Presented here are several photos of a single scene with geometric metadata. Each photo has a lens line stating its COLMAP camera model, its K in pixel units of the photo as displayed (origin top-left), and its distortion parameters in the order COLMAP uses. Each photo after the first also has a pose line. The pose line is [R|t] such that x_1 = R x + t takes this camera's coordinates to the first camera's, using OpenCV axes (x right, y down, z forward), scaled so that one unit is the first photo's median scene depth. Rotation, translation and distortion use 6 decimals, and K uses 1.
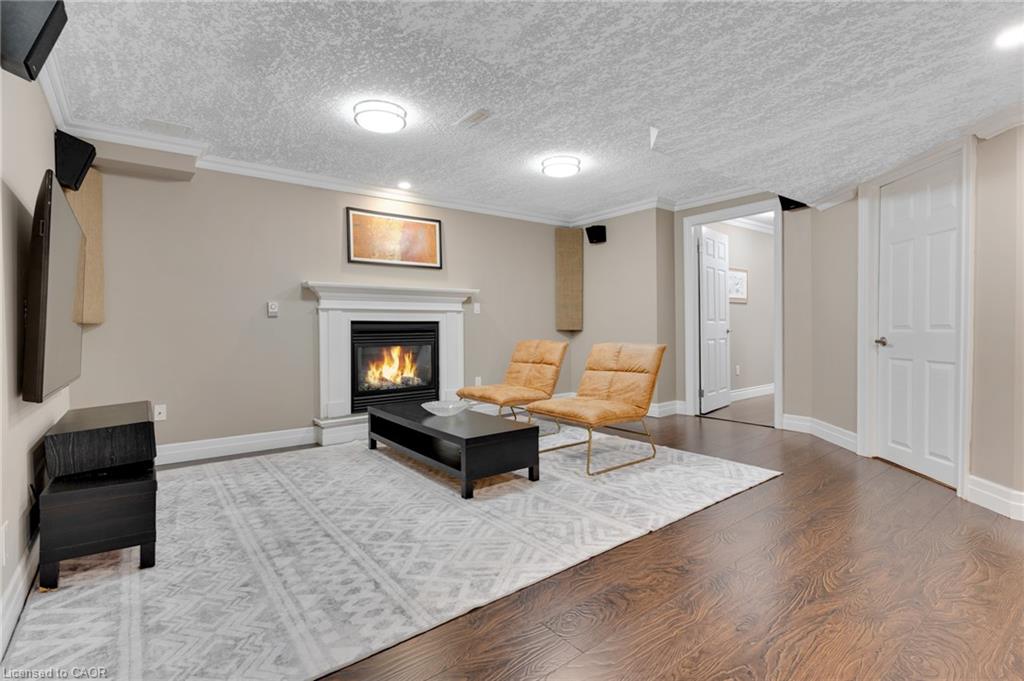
lens RADIAL K [[489.0, 0, 511.9], [0, 489.0, 338.3], [0, 0, 1]] dist [0.003682, -0.001289]
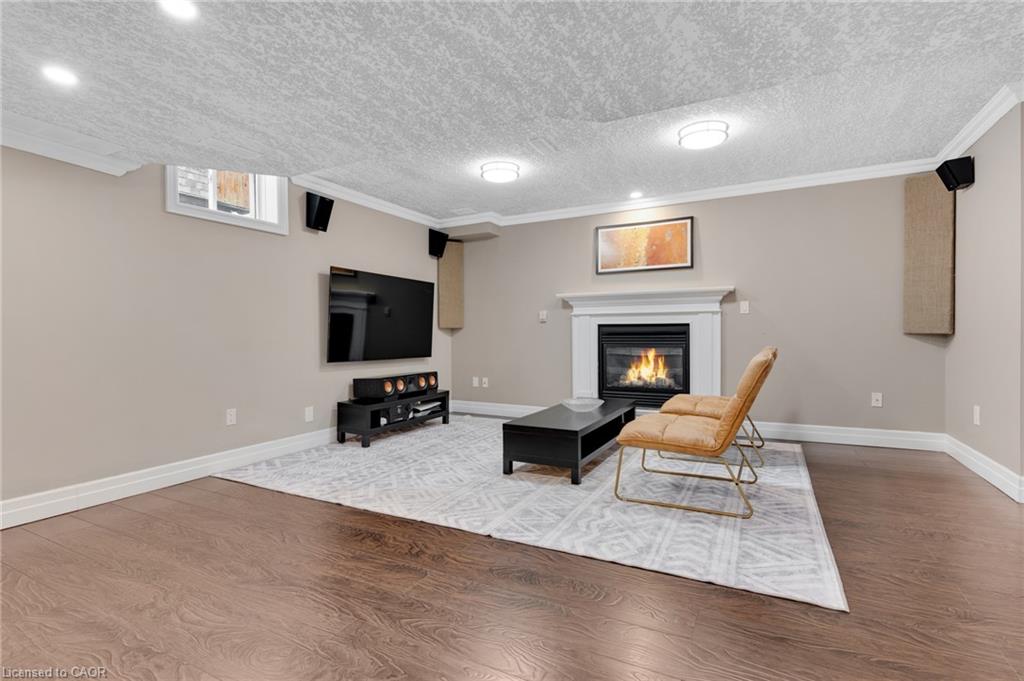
lens RADIAL K [[489.0, 0, 510.1], [0, 489.0, 341.4], [0, 0, 1]] dist [0.003682, -0.001289]
pose [[0.407828, 0.024052, -0.912742, 0.841559], [-0.014753, 0.999696, 0.019751, -0.019613], [0.912940, 0.005411, 0.408059, 0.430677]]
